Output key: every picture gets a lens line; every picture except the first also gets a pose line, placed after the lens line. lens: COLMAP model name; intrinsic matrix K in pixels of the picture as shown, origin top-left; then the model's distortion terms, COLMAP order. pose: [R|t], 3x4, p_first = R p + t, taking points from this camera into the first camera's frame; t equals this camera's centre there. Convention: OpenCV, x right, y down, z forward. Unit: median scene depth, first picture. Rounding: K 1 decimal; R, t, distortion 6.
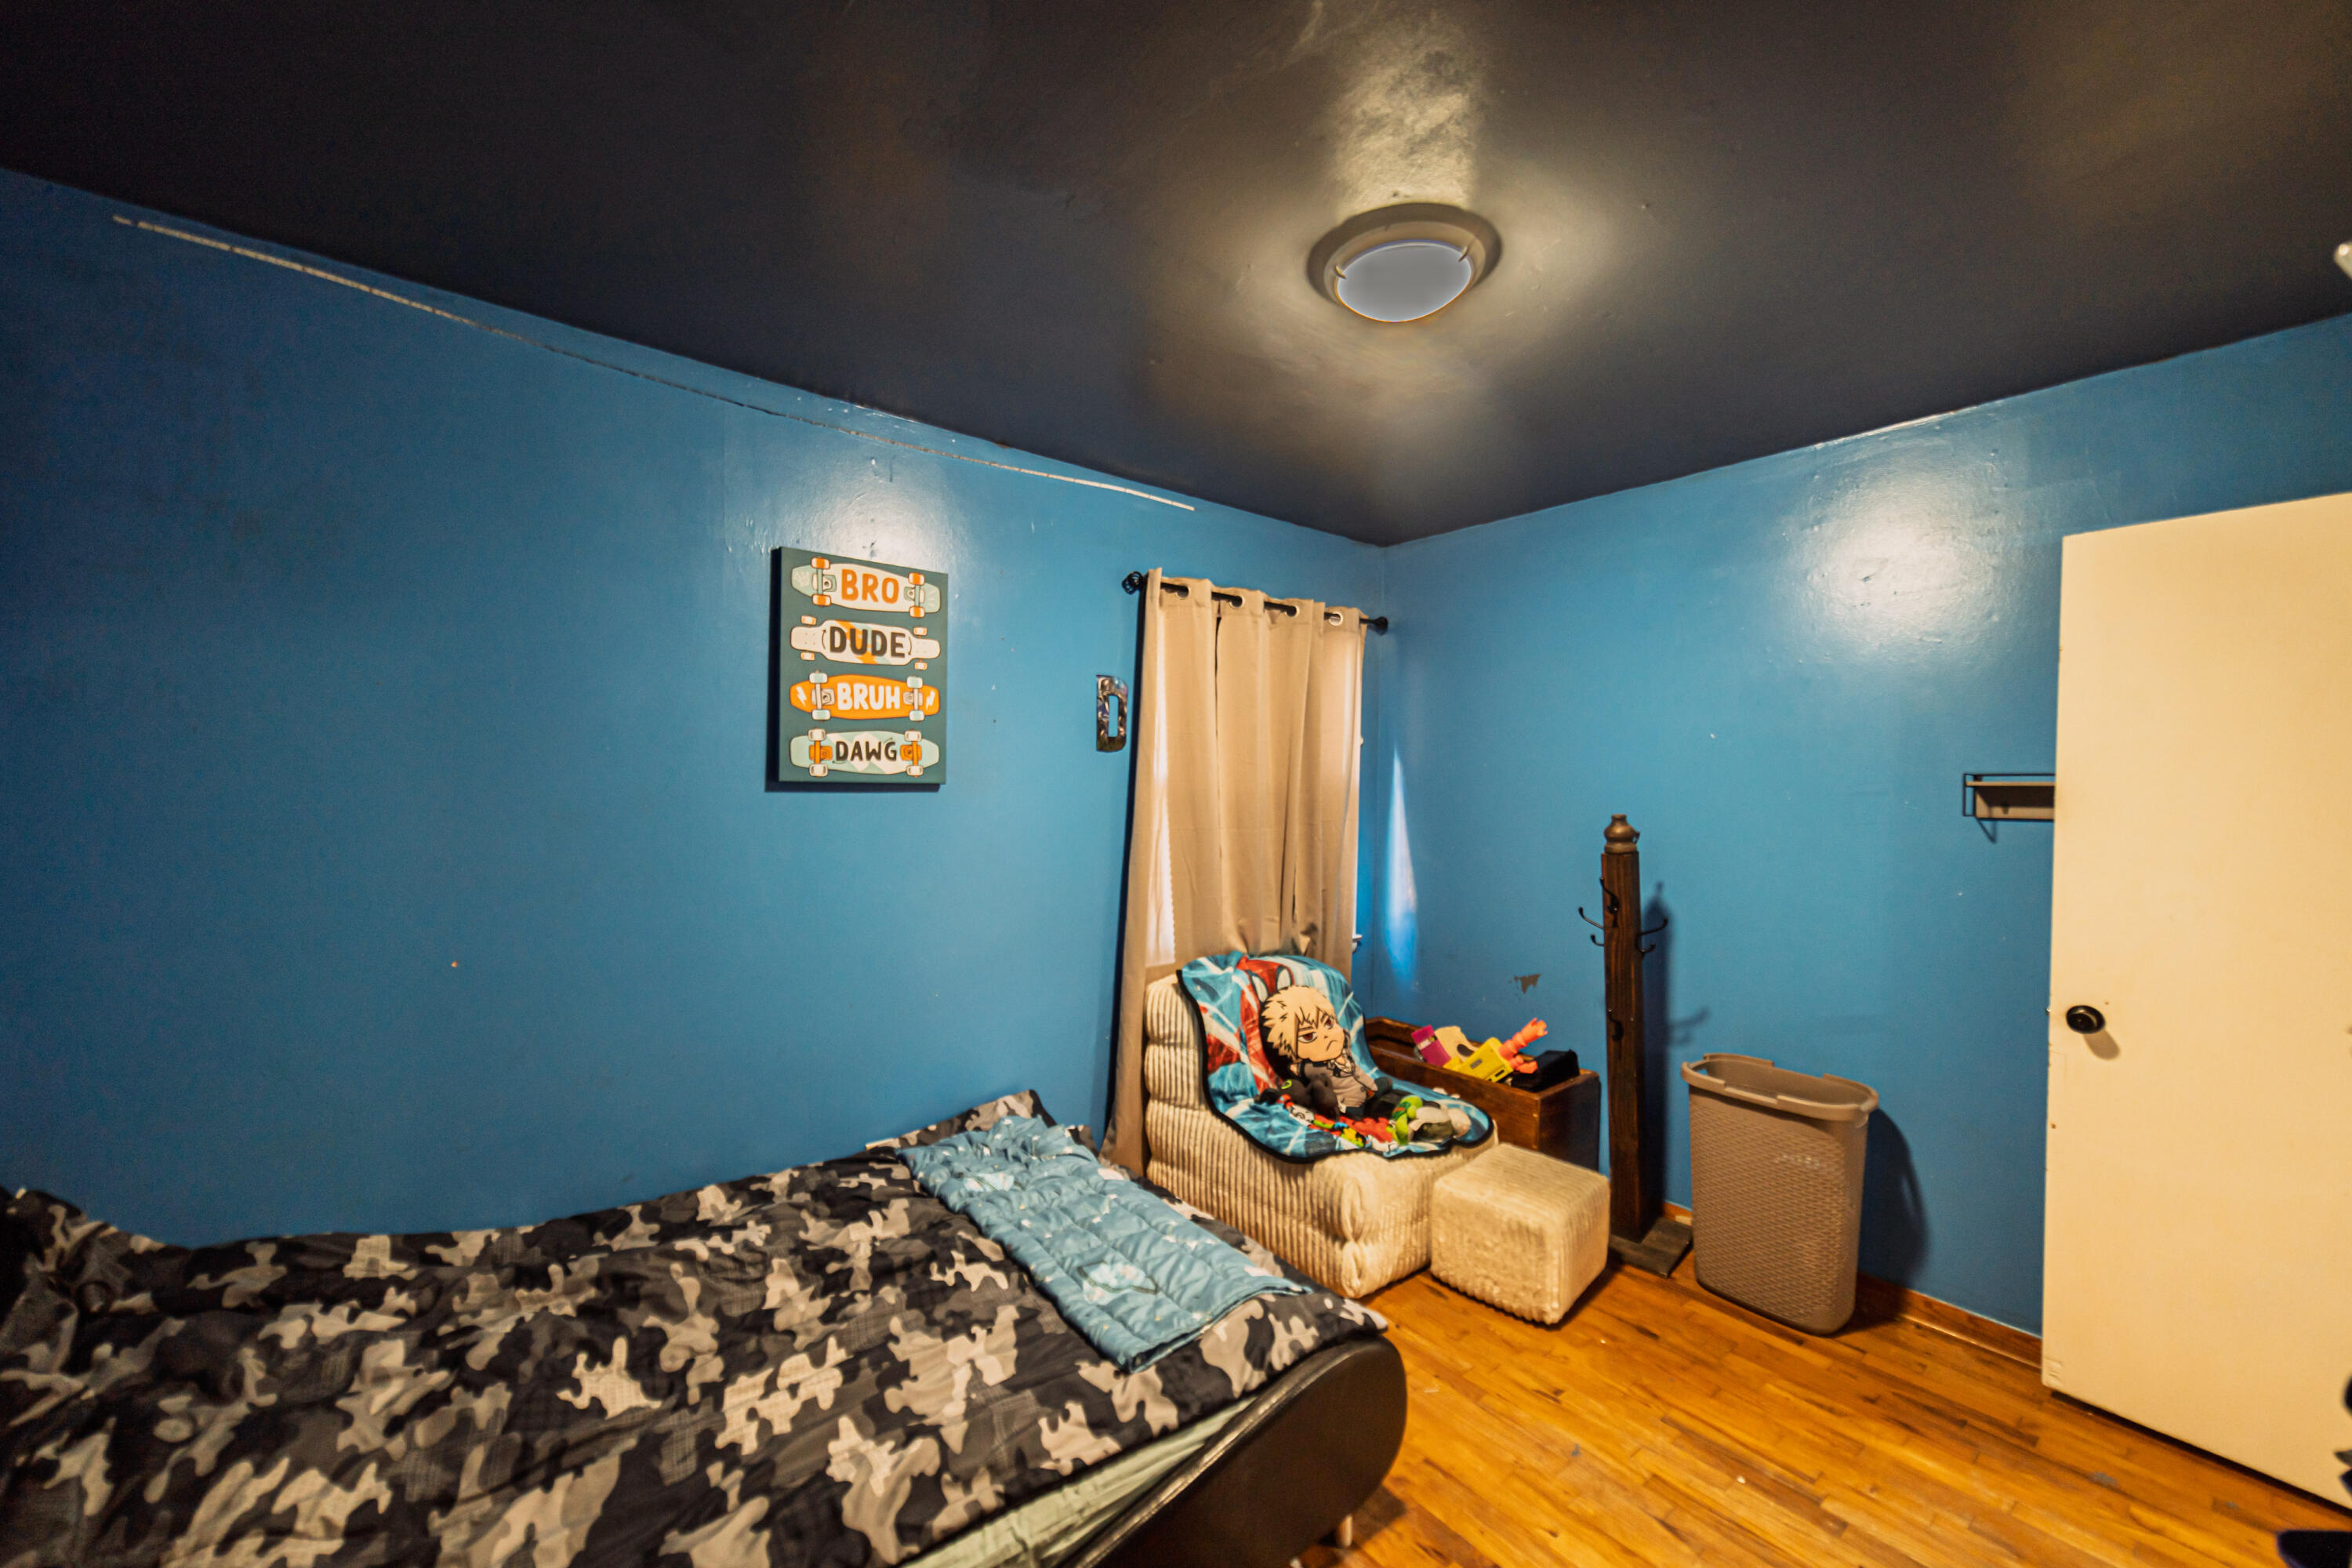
lens RADIAL K [[913.9, 0, 1176.4], [0, 913.9, 776.9], [0, 0, 1]] dist [-0.011199, 0.000124]
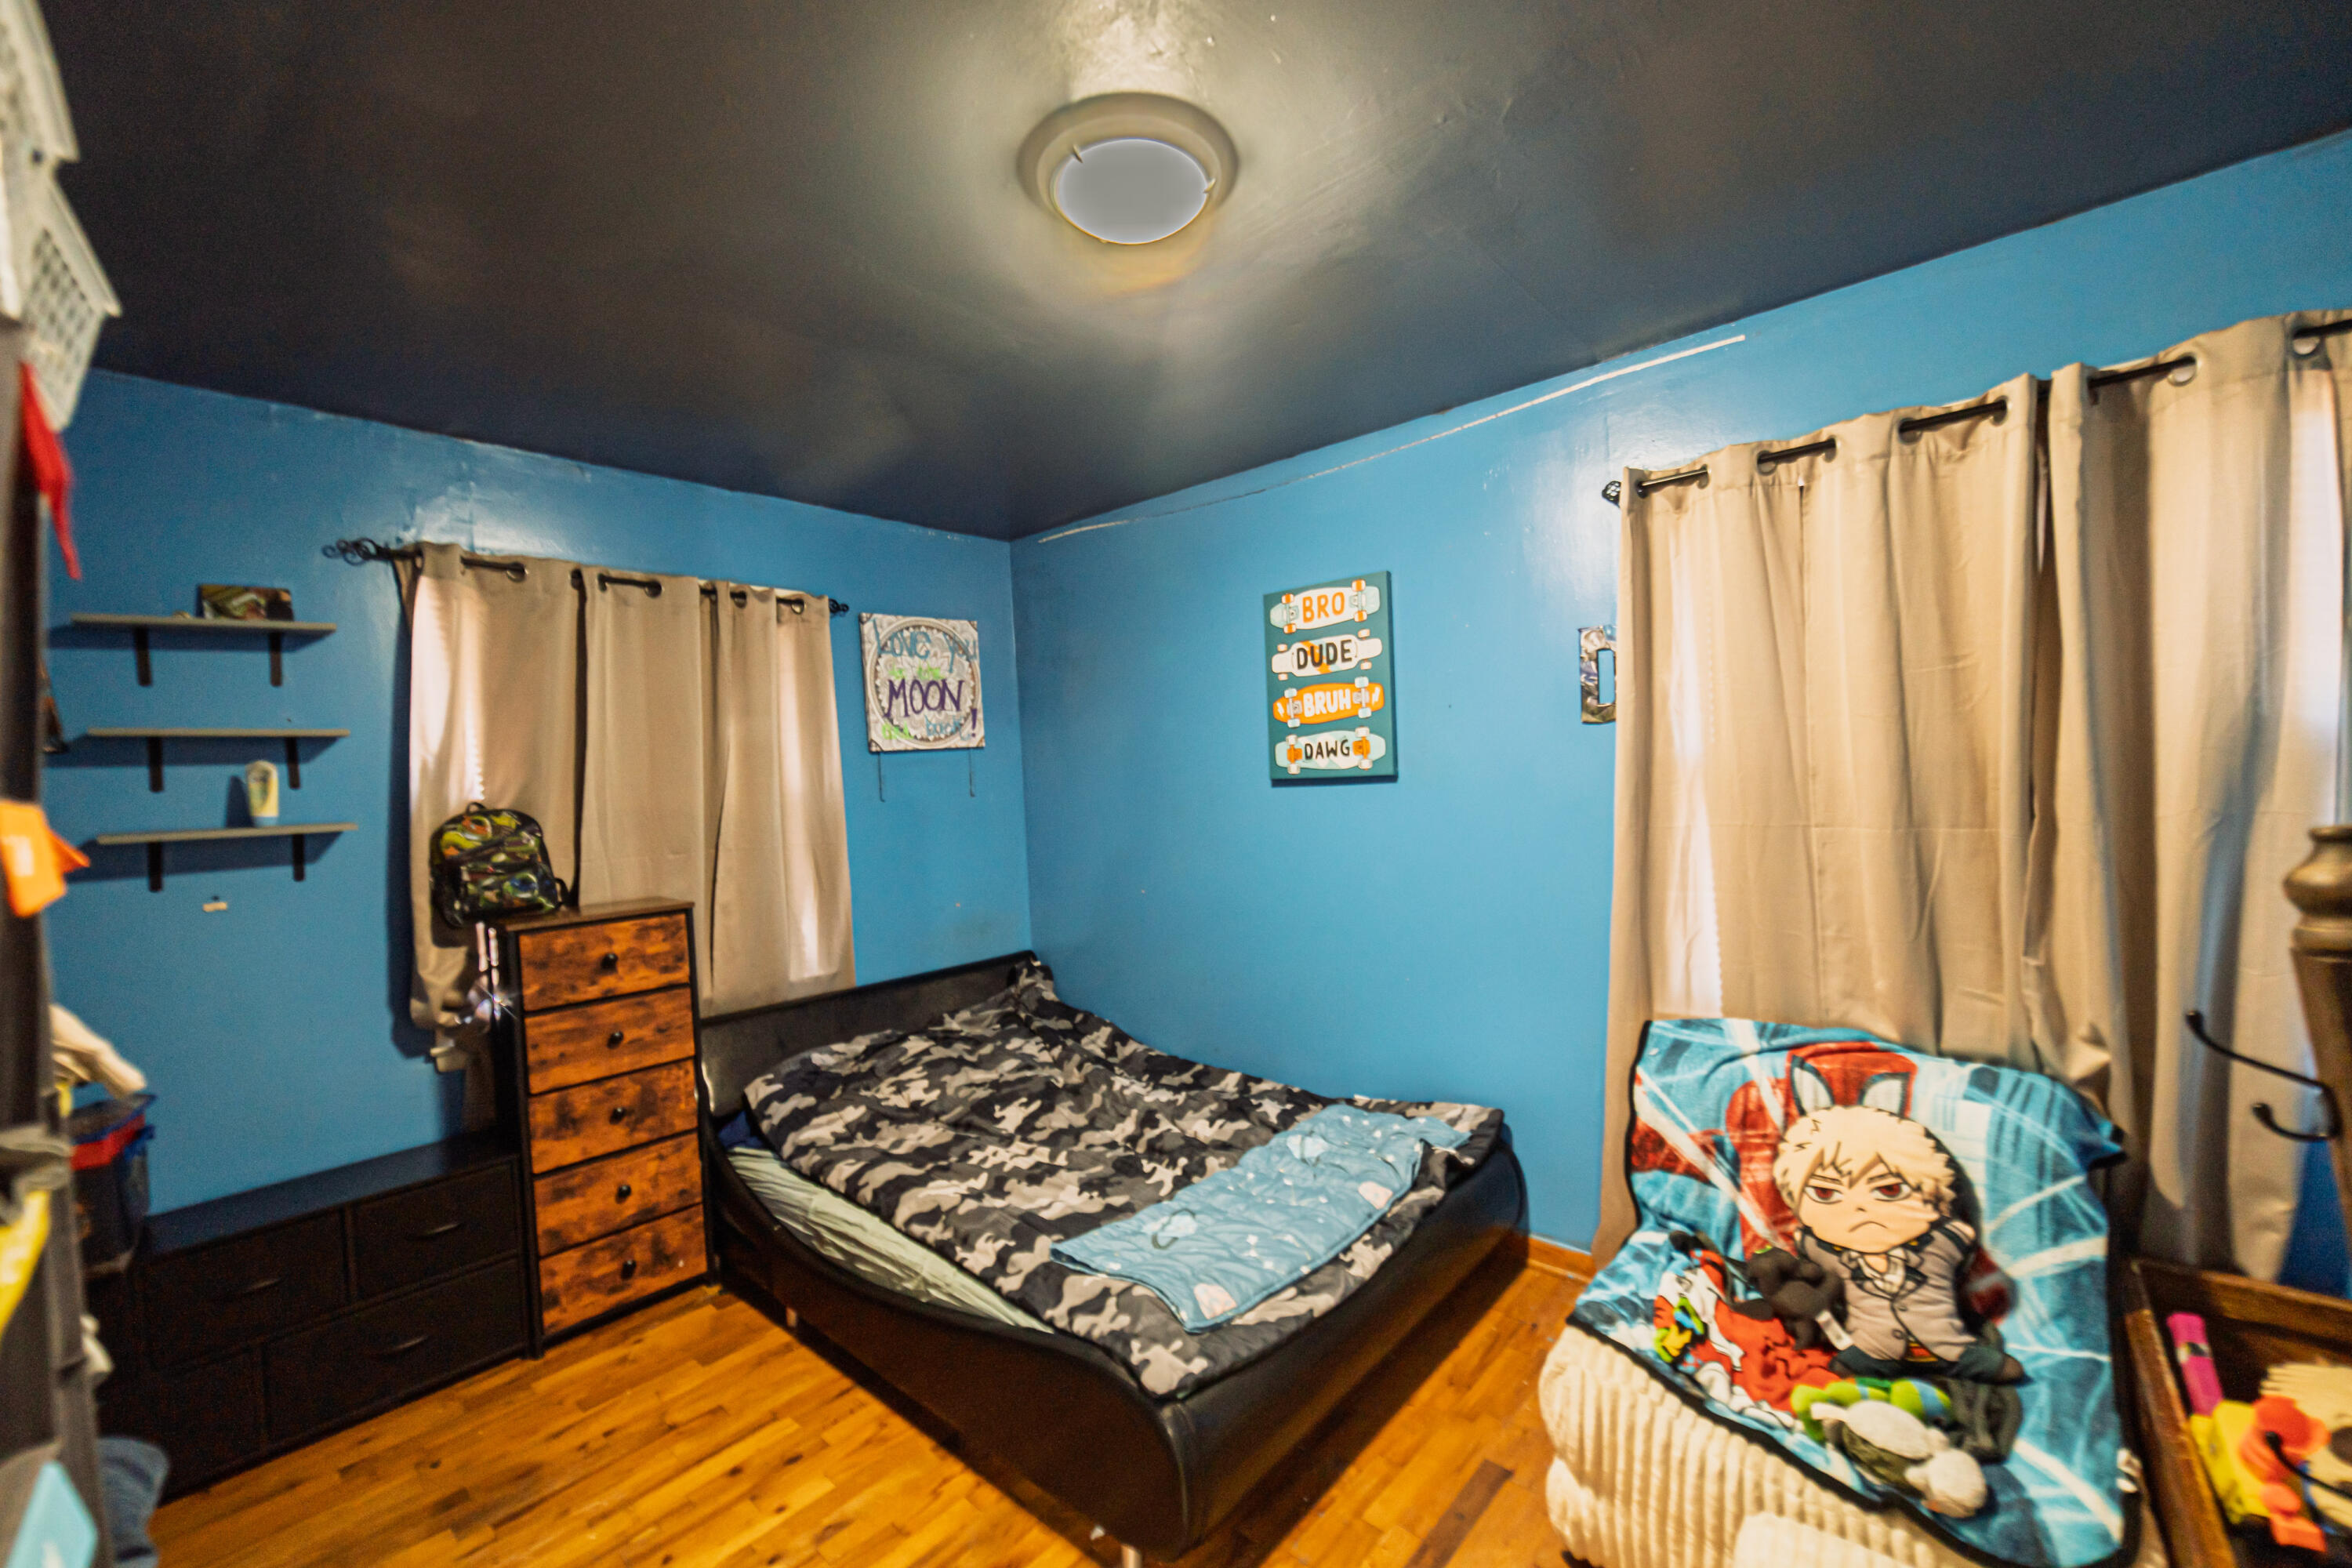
lens RADIAL K [[913.8, 0, 1174.9], [0, 913.8, 791.1], [0, 0, 1]] dist [-0.000399, 0.000417]
pose [[0.179153, -0.009942, -0.983771, 0.761750], [0.048149, 0.998839, -0.001326, 0.016195], [0.982642, -0.047130, 0.179424, 0.607196]]
